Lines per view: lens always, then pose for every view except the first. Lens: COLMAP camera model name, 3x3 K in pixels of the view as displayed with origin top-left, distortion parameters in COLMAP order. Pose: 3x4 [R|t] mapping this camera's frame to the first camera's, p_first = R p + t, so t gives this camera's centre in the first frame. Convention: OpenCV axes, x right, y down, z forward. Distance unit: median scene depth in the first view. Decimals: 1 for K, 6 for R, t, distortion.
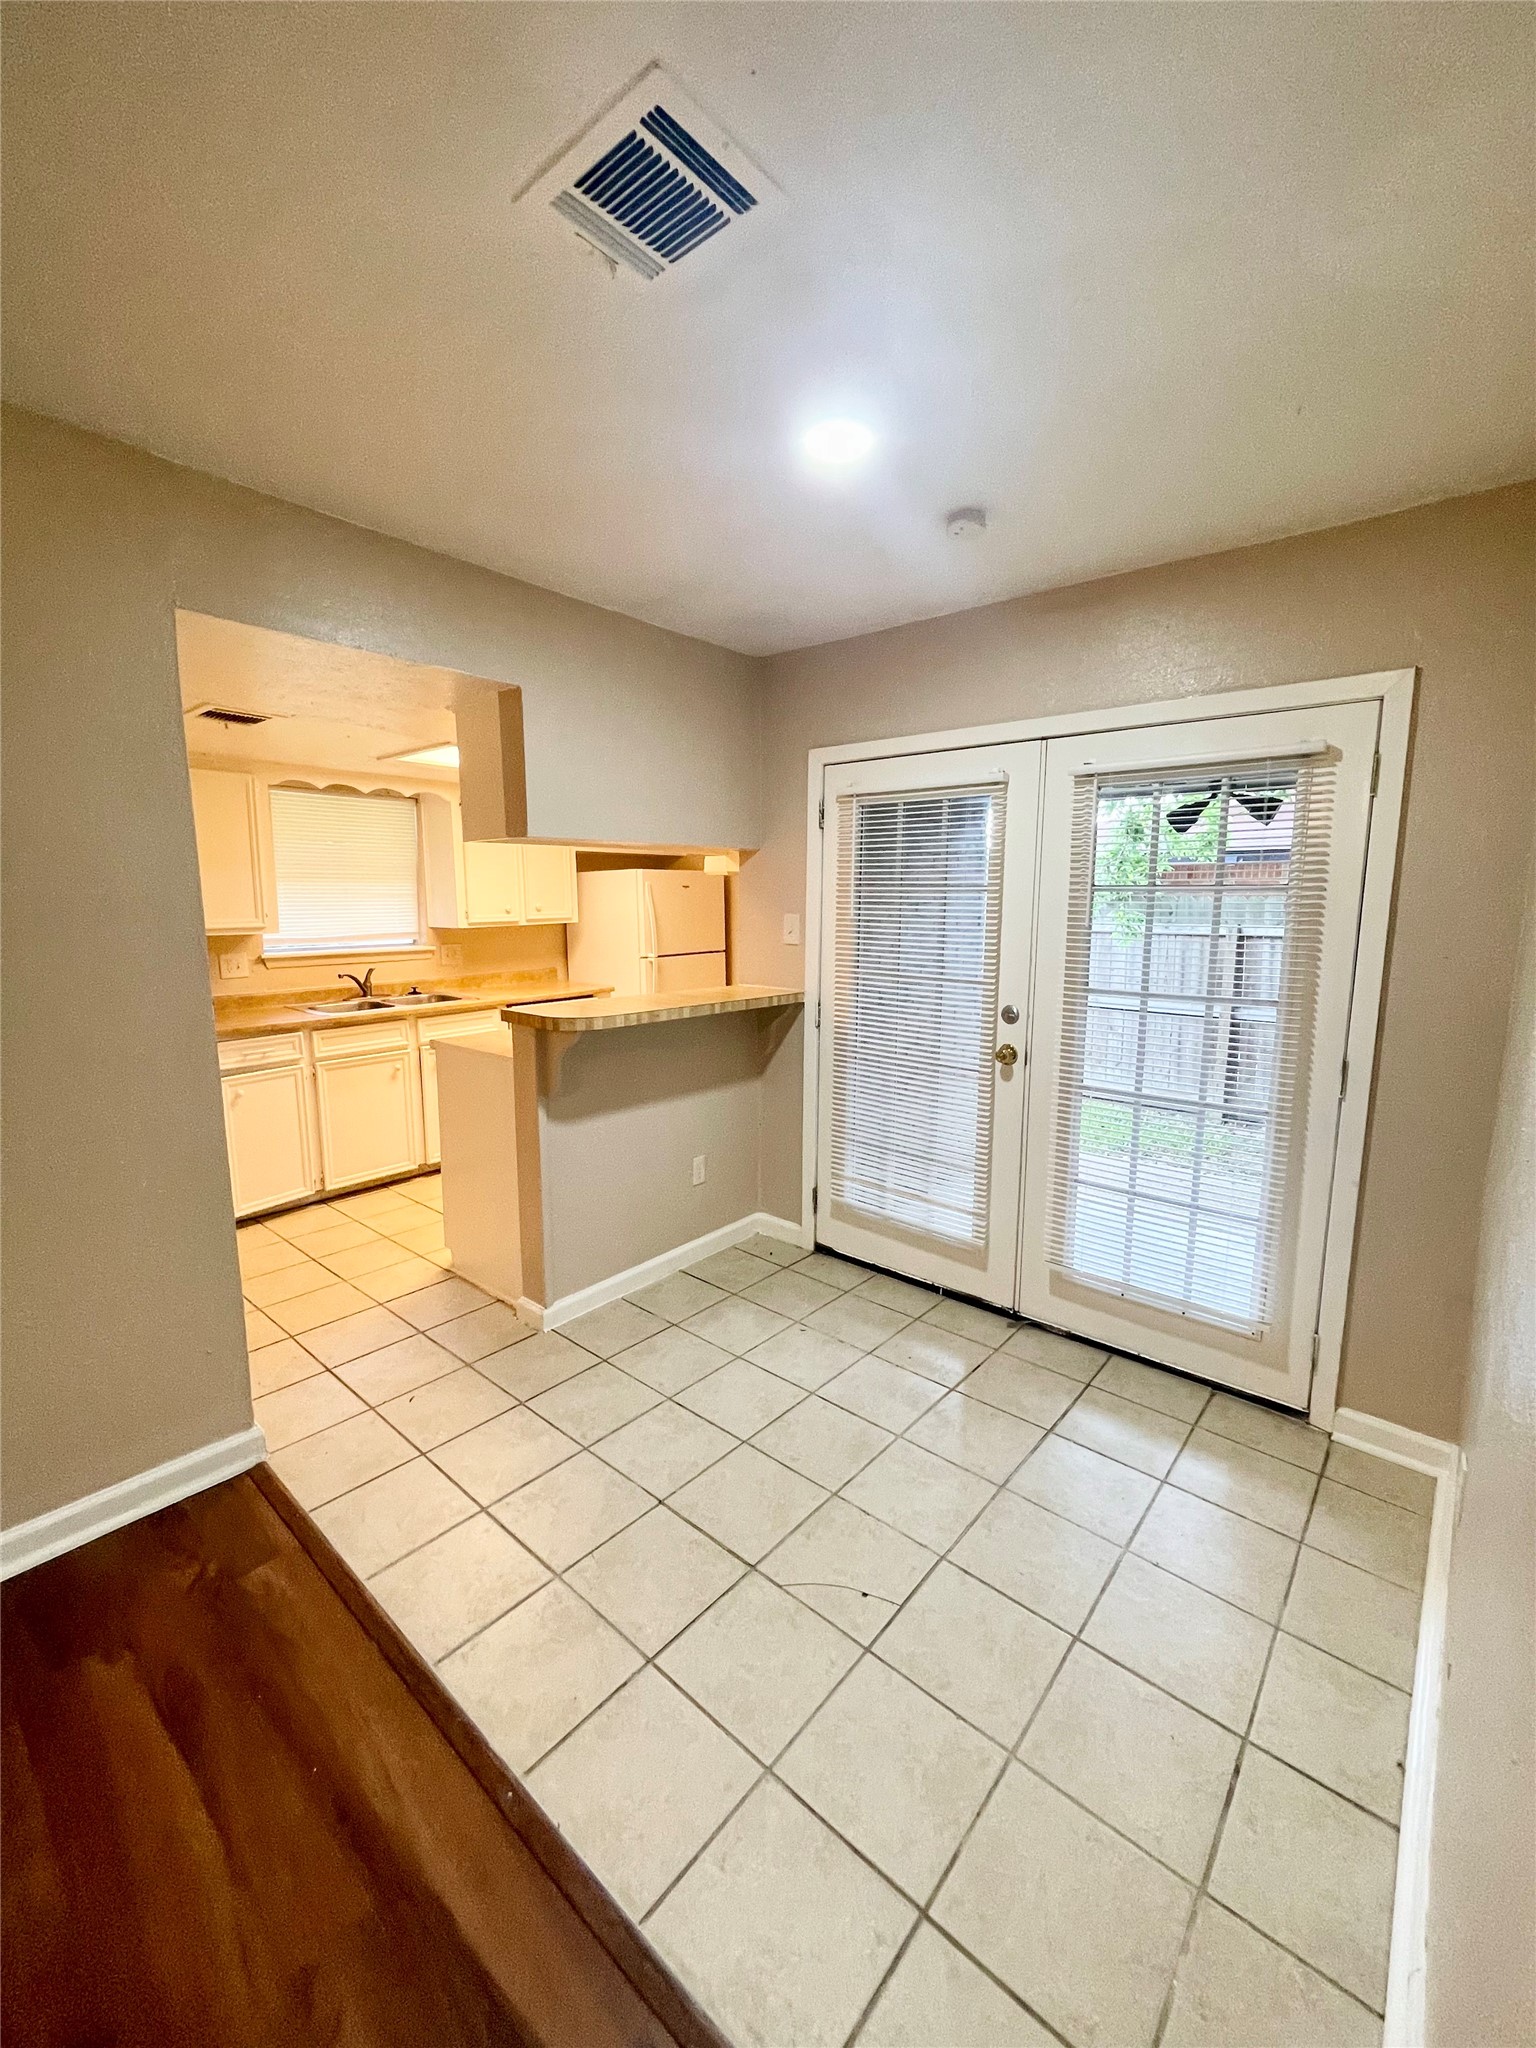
lens RADIAL K [[828.8, 0, 765.8], [0, 828.8, 1016.4], [0, 0, 1]] dist [-0.000152, -0.000069]
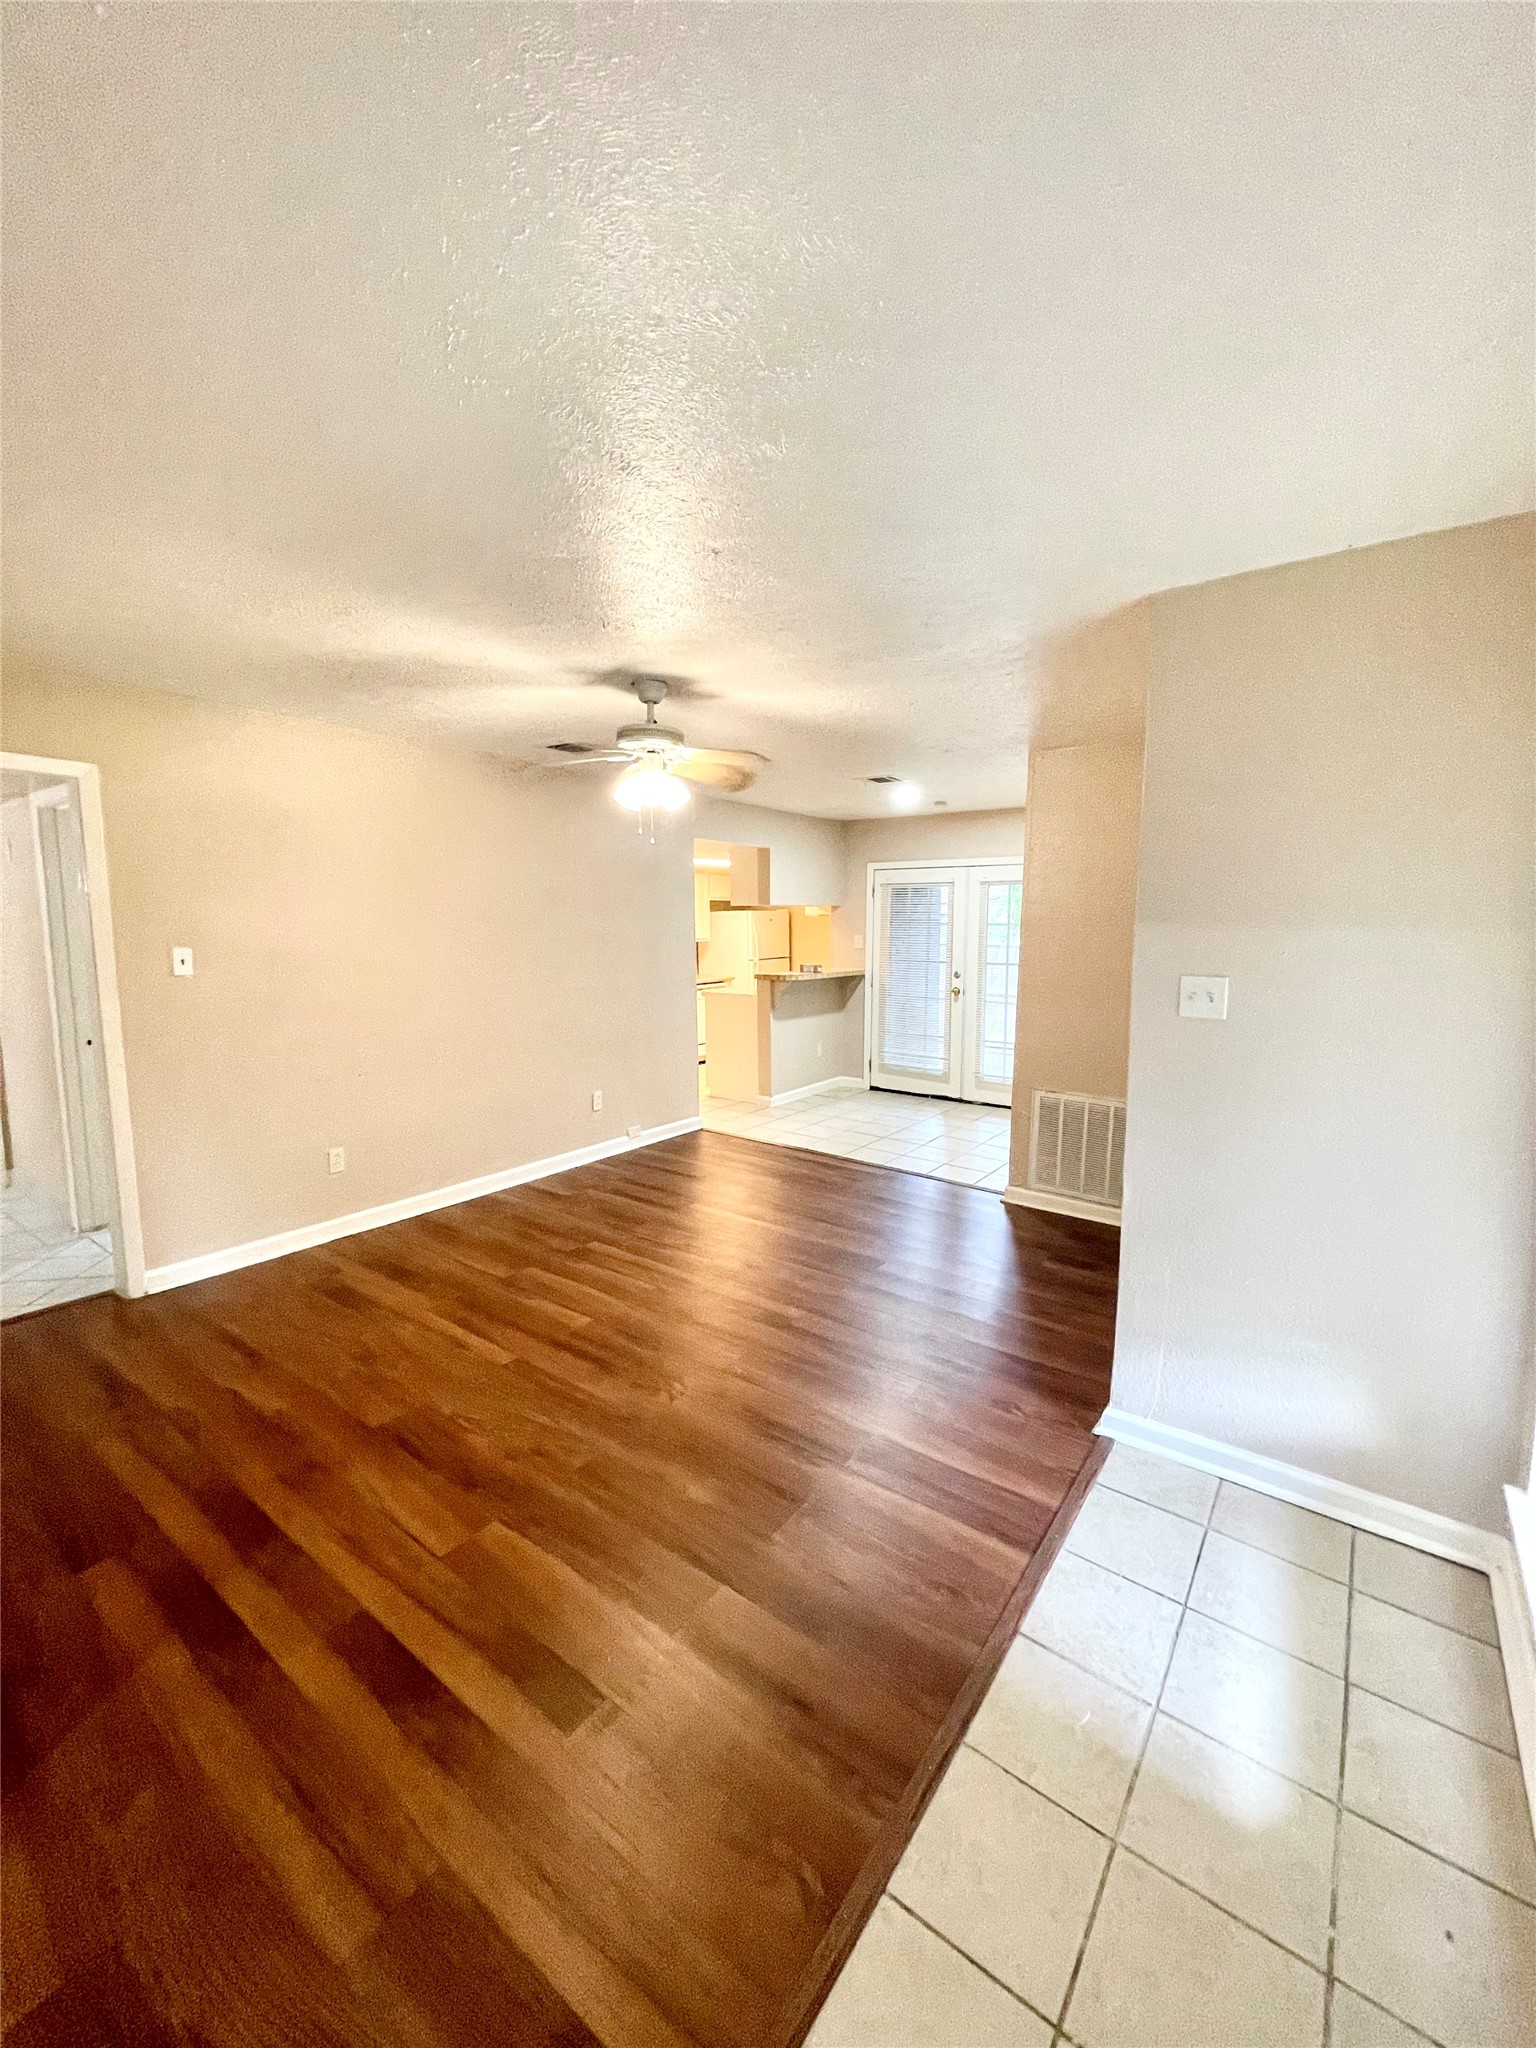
lens RADIAL K [[824.2, 0, 768.0], [0, 824.2, 1024.0], [0, 0, 1]] dist [-0.001555, -0.000431]
pose [[0.997310, -0.014585, 0.071838, -0.361910], [0.015736, 0.999756, -0.015494, 0.140966], [-0.071594, 0.016583, 0.997296, -1.142526]]
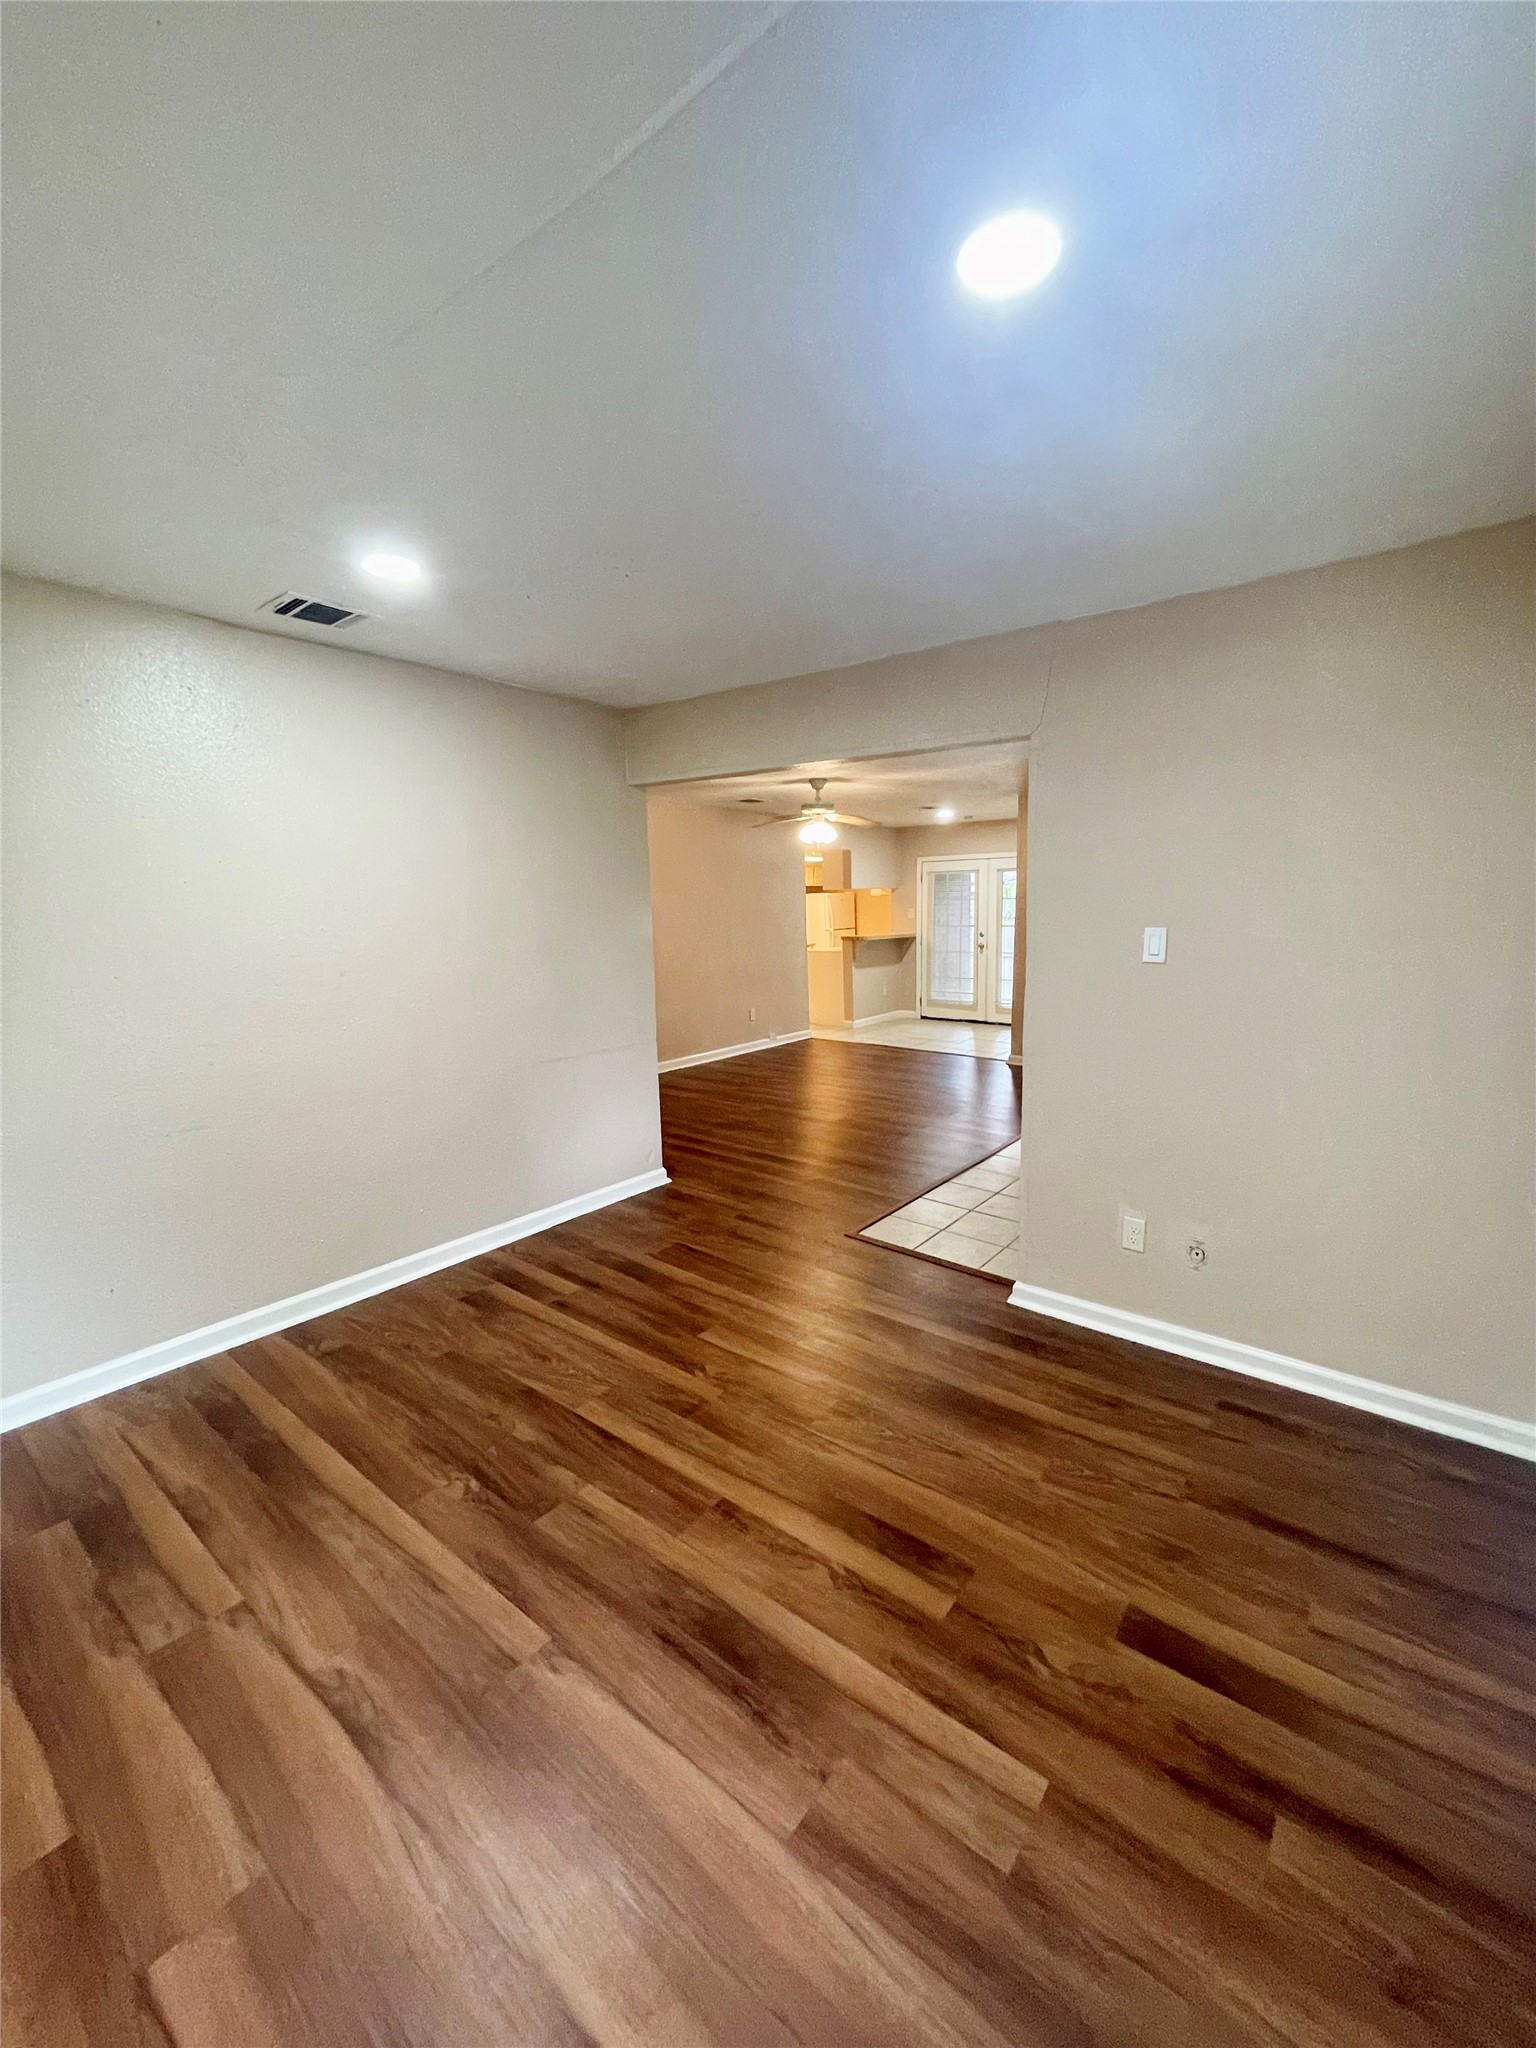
lens RADIAL K [[828.8, 0, 765.8], [0, 828.8, 1016.4], [0, 0, 1]] dist [-0.000152, -0.000069]
pose [[0.999191, -0.030822, 0.025839, -0.592455], [0.030956, 0.999509, -0.004815, 0.272916], [-0.025678, 0.005611, 0.999655, -2.043025]]
